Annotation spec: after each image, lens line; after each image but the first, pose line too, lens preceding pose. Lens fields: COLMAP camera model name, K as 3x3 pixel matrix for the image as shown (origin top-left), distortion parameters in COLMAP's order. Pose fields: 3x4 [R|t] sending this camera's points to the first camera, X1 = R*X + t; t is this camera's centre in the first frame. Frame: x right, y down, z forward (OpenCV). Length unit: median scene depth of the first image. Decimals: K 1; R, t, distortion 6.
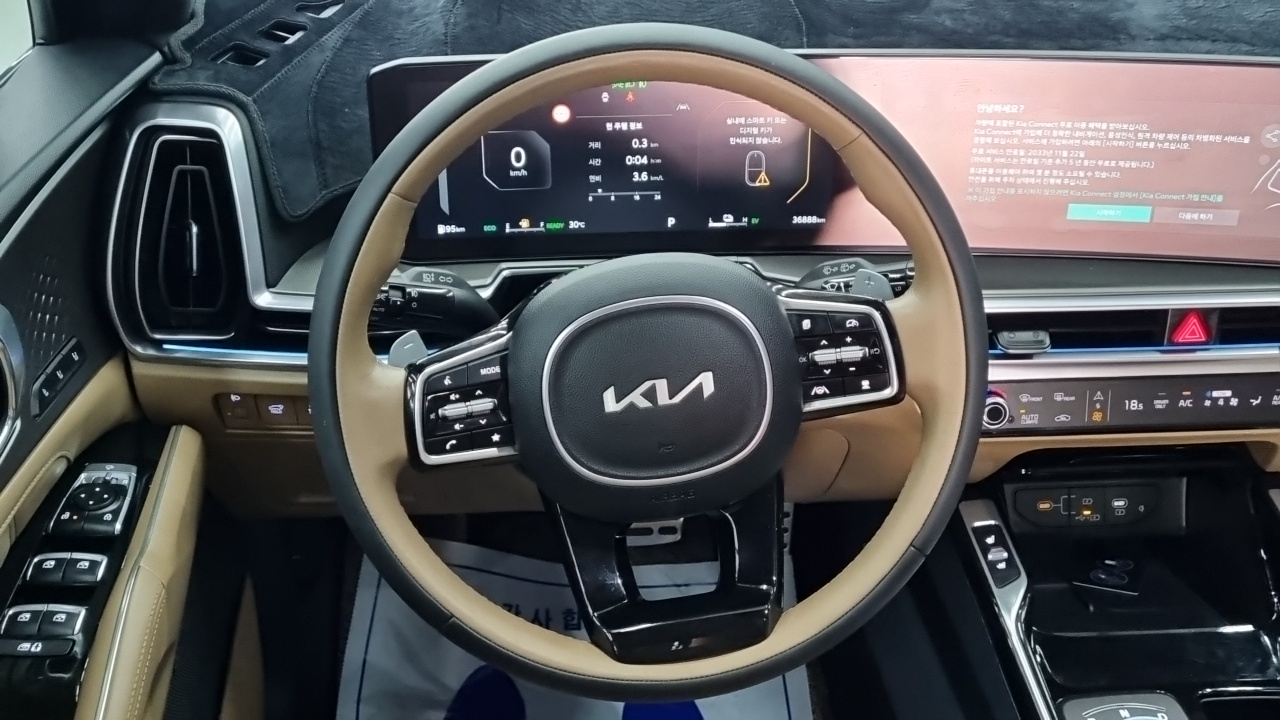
lens RADIAL K [[1374.5, 0, 638.6], [0, 1374.5, 397.3], [0, 0, 1]] dist [0.049032, -0.022143]
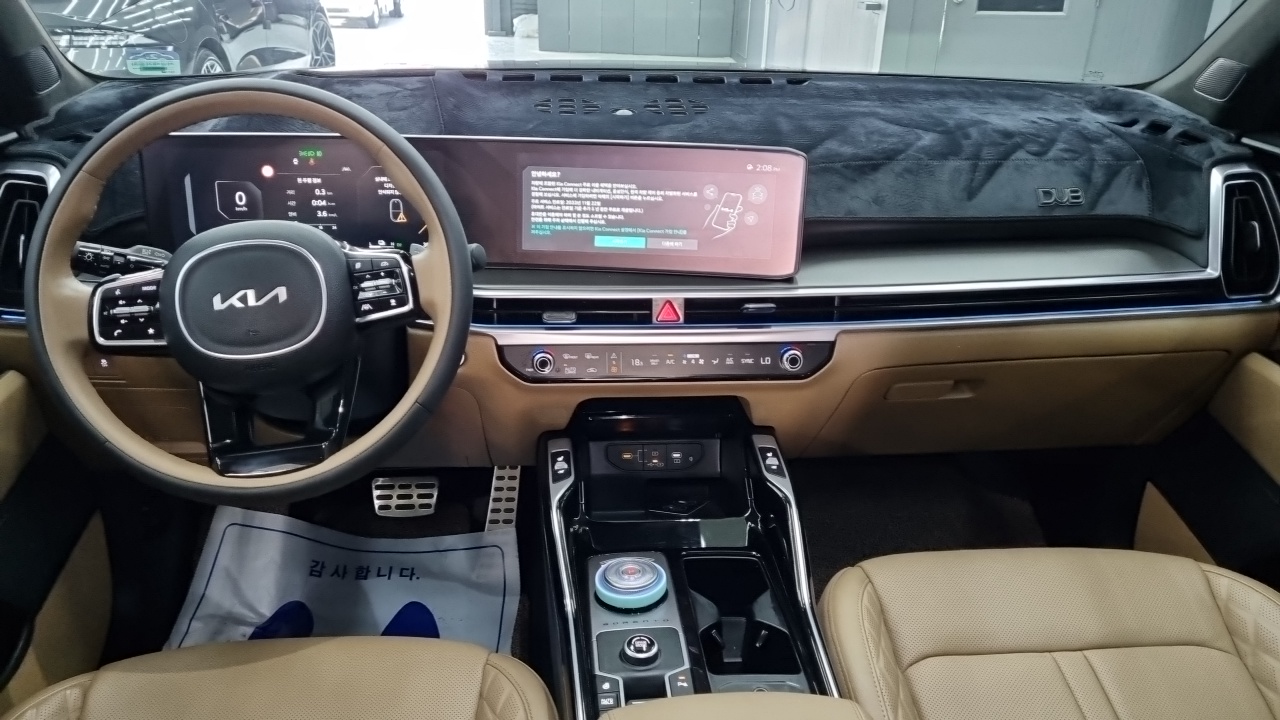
lens RADIAL K [[989.1, 0, 630.0], [0, 989.1, 383.6], [0, 0, 1]] dist [0.043021, -0.005848]
pose [[0.999835, 0.010876, 0.014534, 0.341277], [-0.008293, 0.985884, -0.167226, 0.219779], [-0.016148, 0.167078, 0.985812, -0.094636]]
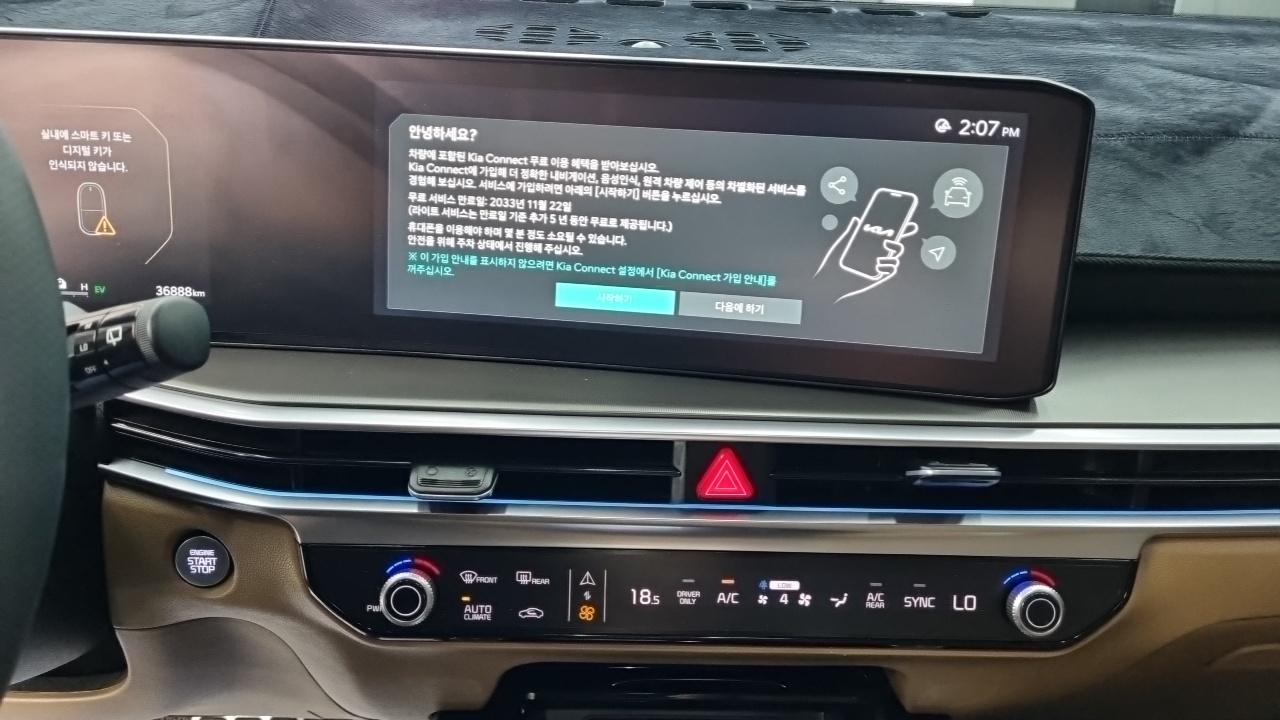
lens RADIAL K [[992.9, 0, 640.0], [0, 992.9, 360.0], [0, 0, 1]] dist [0.033139, -0.006985]
pose [[0.998860, 0.045088, -0.015682, 0.365569], [-0.047498, 0.971574, -0.231923, 0.006045], [0.004779, 0.232404, 0.972608, 0.547505]]
